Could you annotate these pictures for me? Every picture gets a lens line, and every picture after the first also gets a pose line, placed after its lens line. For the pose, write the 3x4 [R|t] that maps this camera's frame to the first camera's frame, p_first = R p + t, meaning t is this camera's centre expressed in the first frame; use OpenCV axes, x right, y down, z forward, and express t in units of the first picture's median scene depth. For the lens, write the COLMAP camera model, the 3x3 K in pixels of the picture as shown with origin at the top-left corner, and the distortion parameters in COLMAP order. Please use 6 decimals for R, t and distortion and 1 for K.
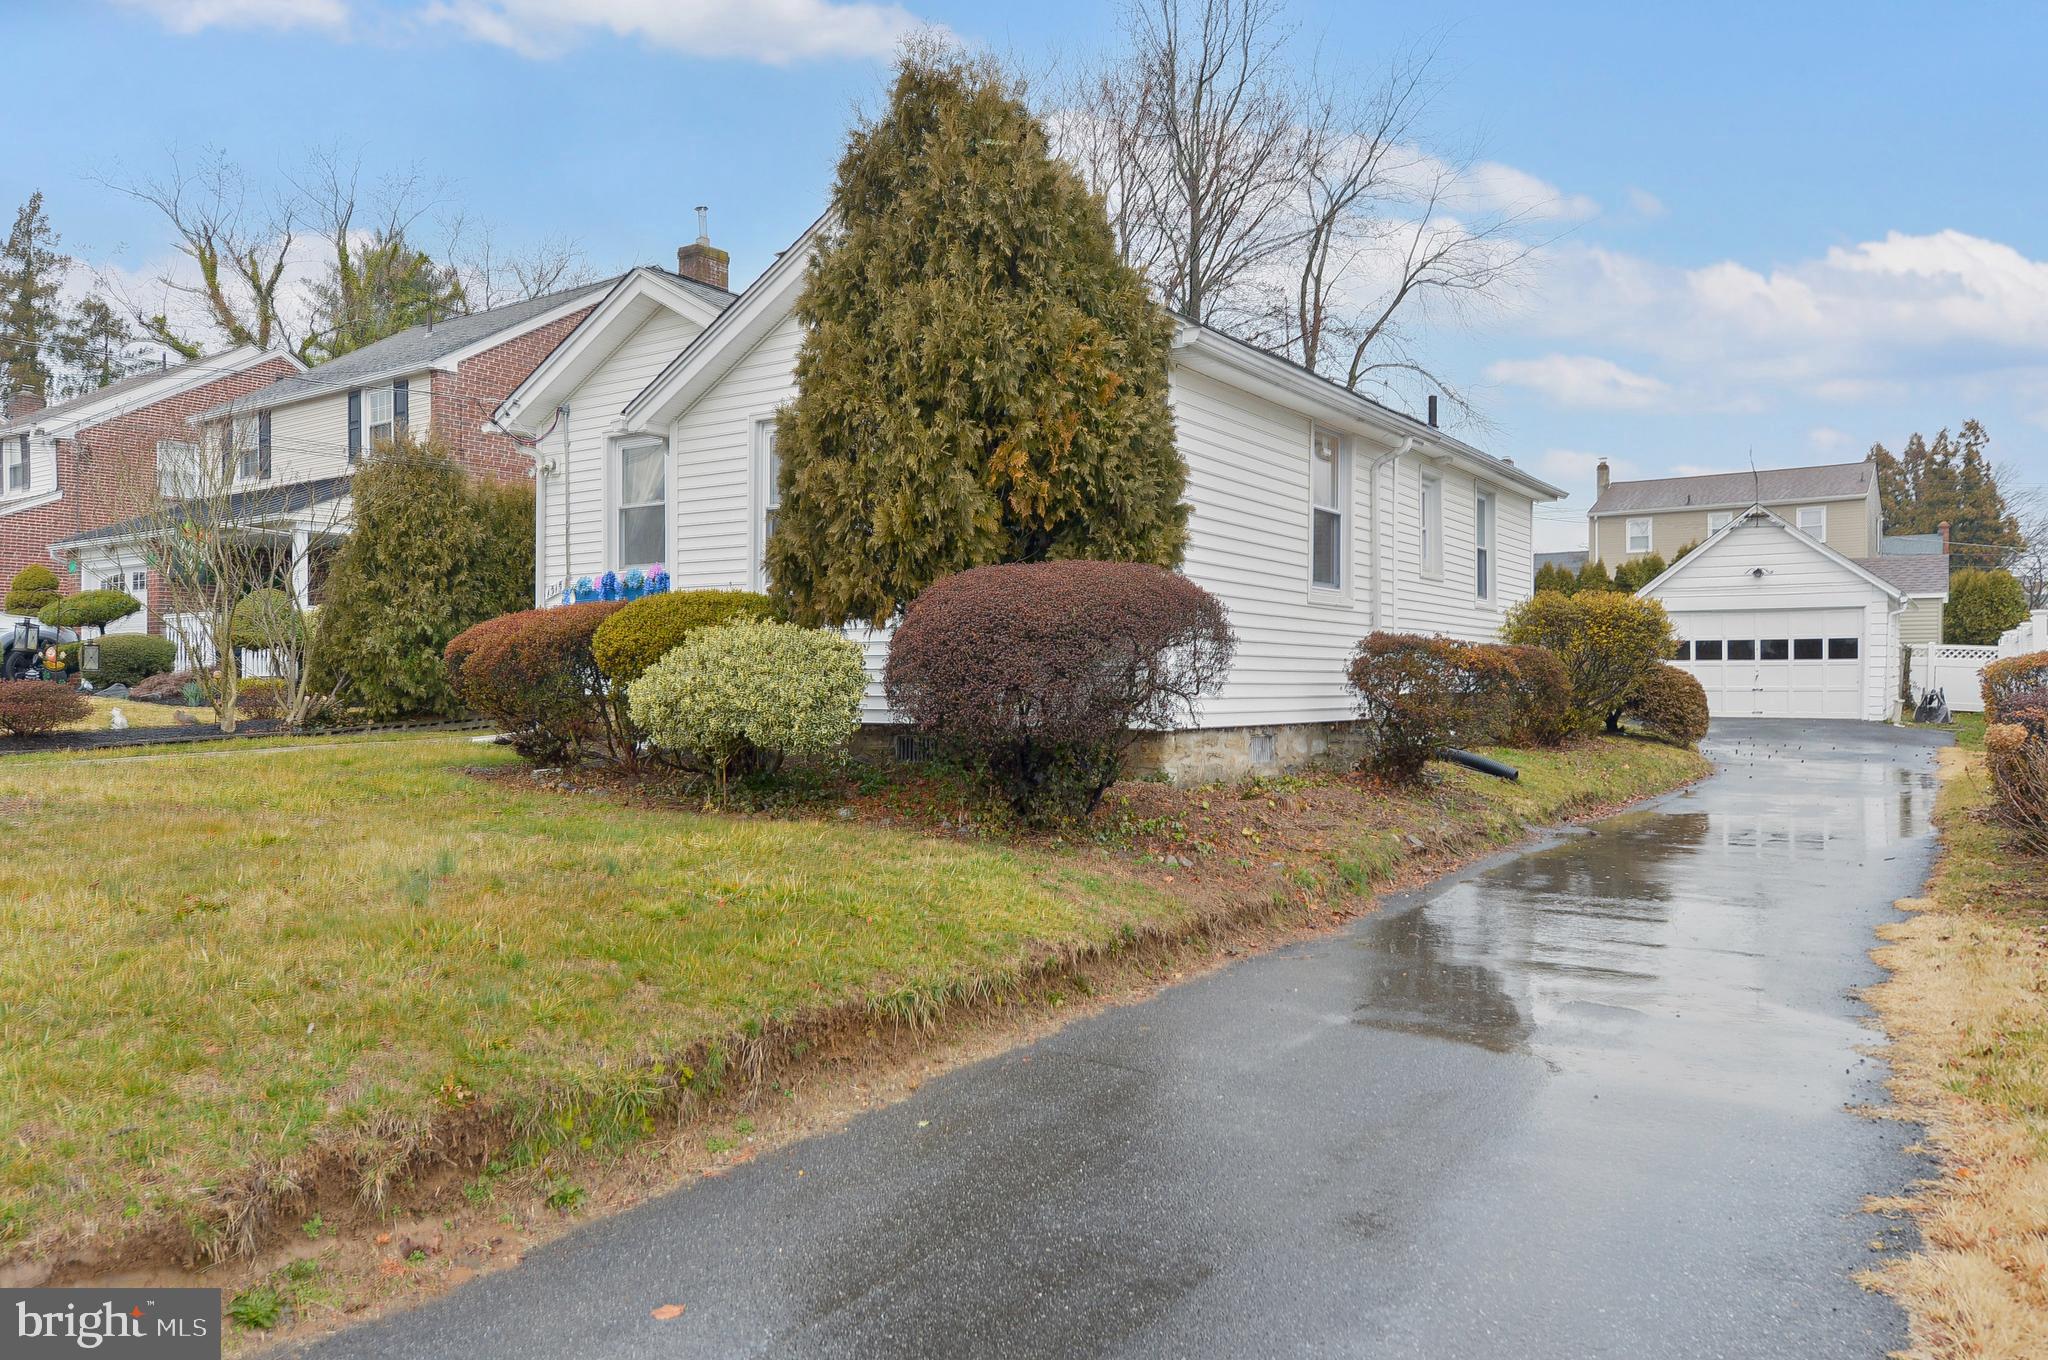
lens RADIAL K [[1395.1, 0, 1013.5], [0, 1395.1, 684.9], [0, 0, 1]] dist [0.019328, 0.000541]
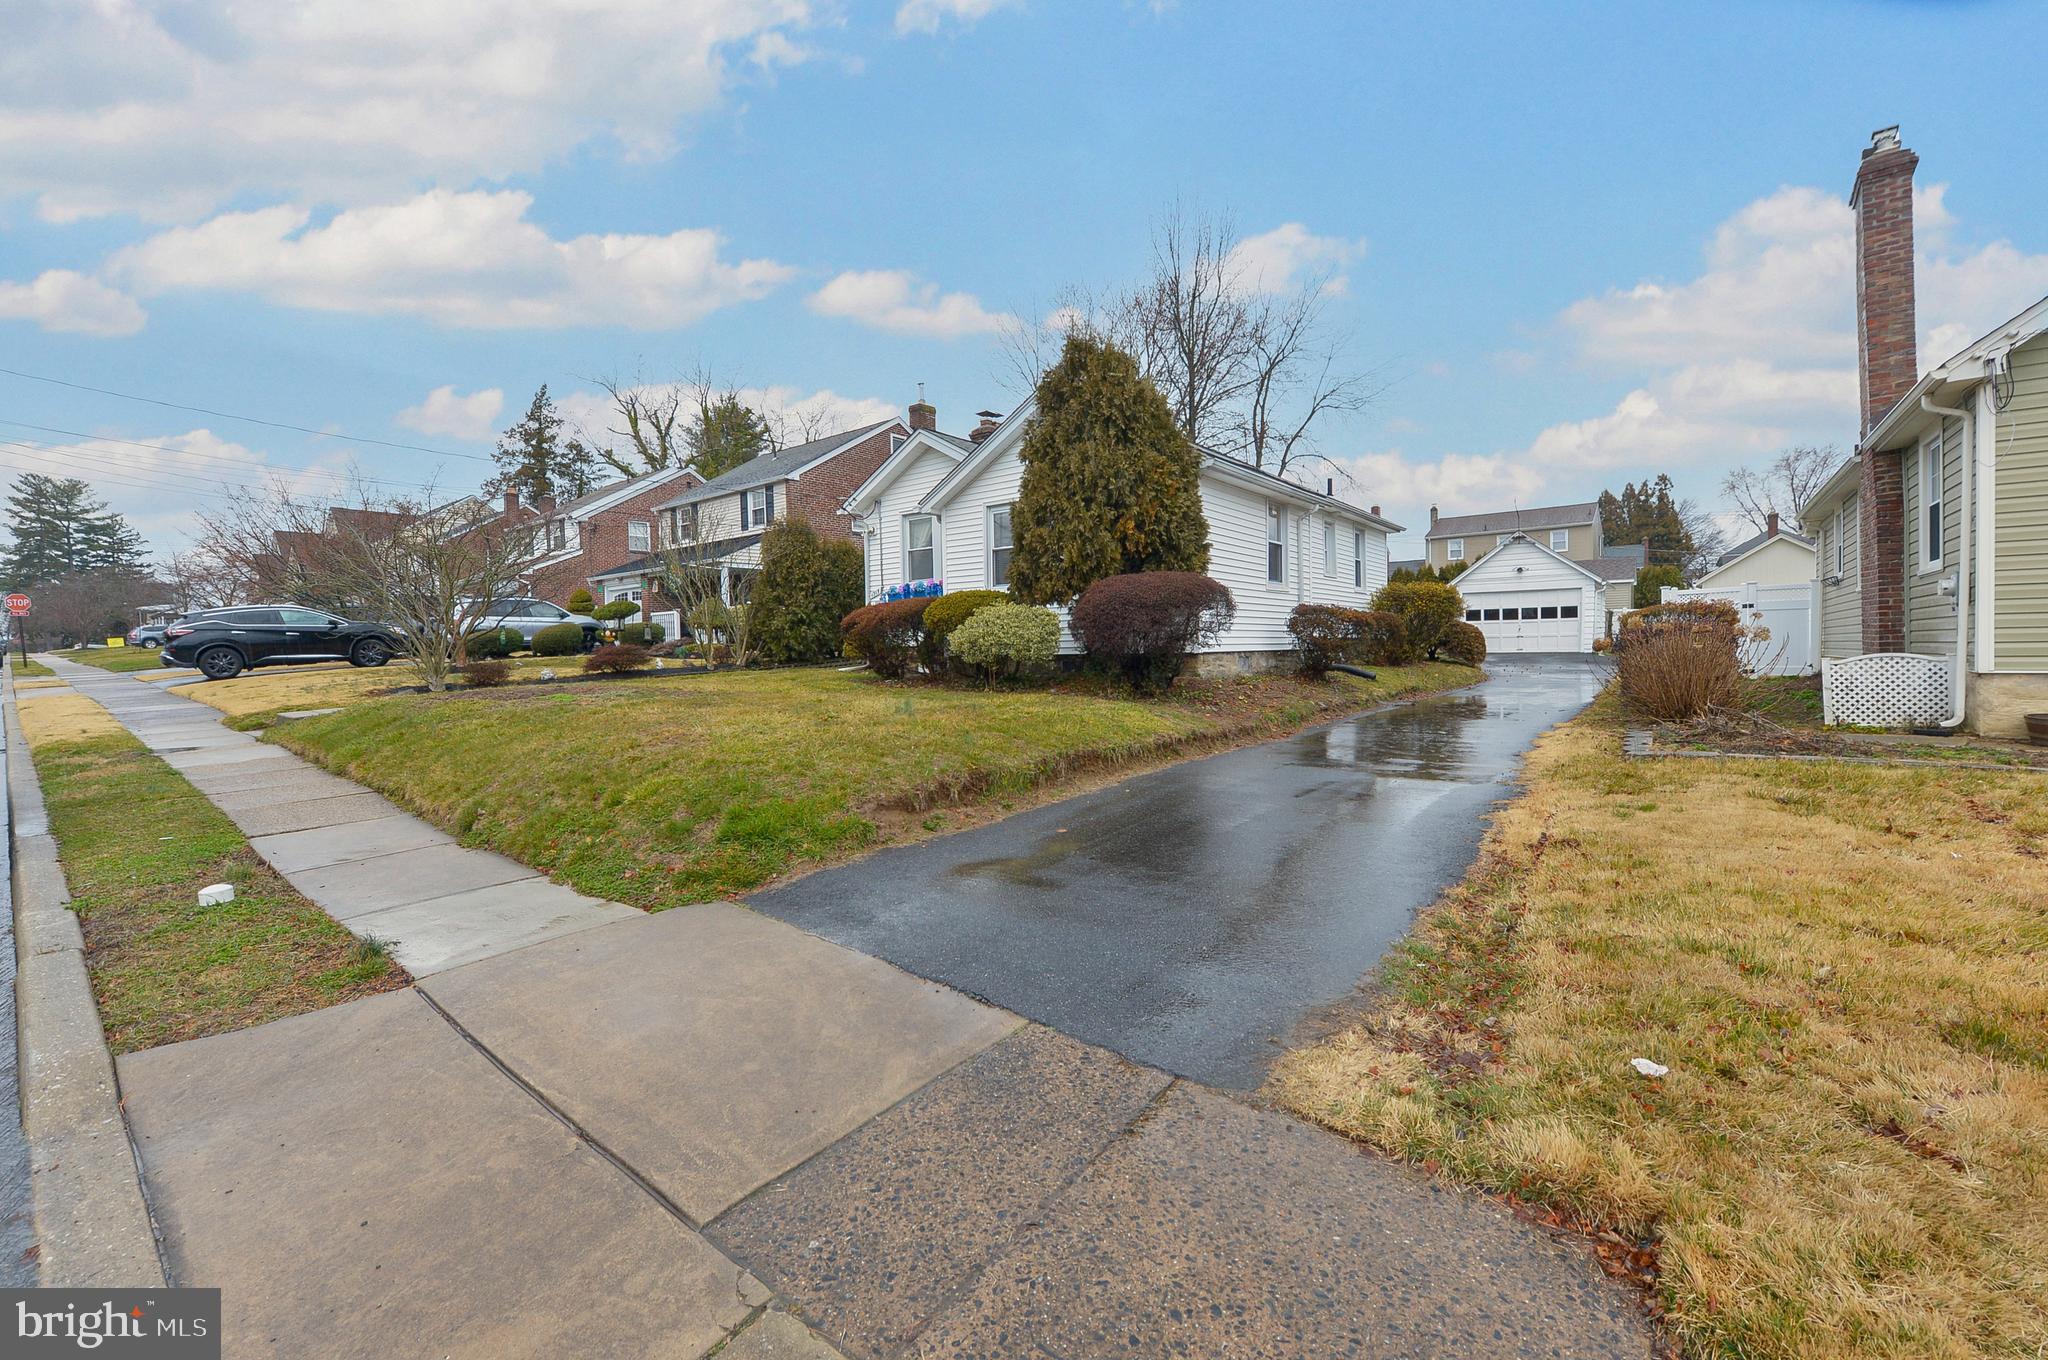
lens RADIAL K [[815.2, 0, 1031.1], [0, 815.2, 668.6], [0, 0, 1]] dist [0.000027, 0.000128]
pose [[0.997804, -0.017181, -0.063967, -0.031326], [0.018881, 0.999482, 0.026066, 0.009886], [0.063486, -0.027217, 0.997612, -0.112248]]
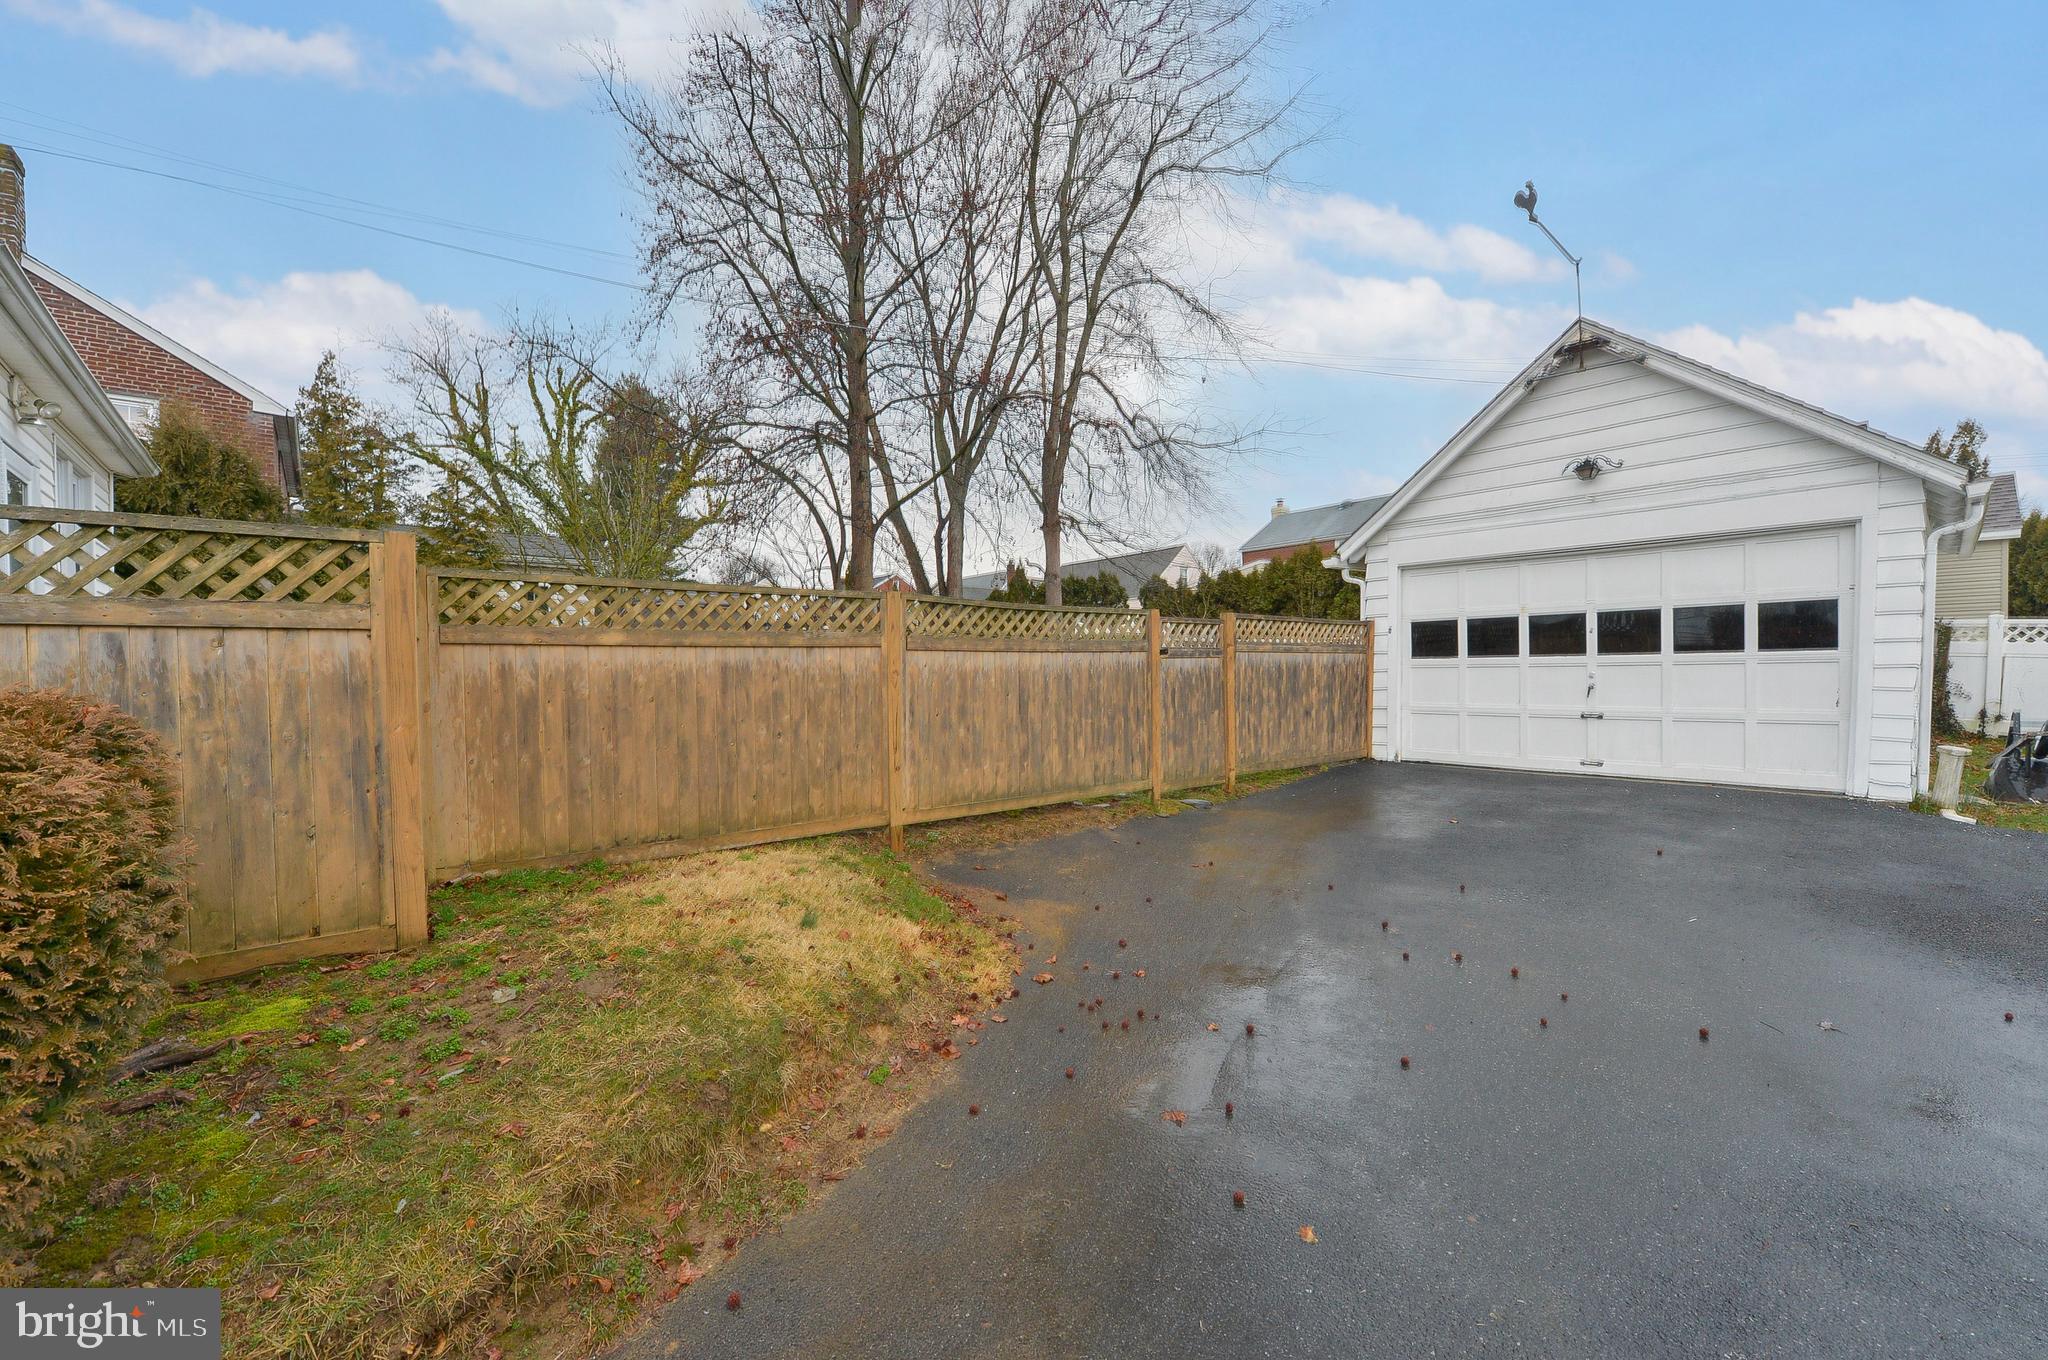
lens RADIAL K [[815.2, 0, 1037.6], [0, 815.2, 683.1], [0, 0, 1]] dist [0.000027, 0.000128]
pose [[0.974301, -0.003252, -0.225228, 0.745619], [0.003517, 0.999994, 0.000773, -0.015325], [0.225224, -0.001545, 0.974306, 1.249532]]
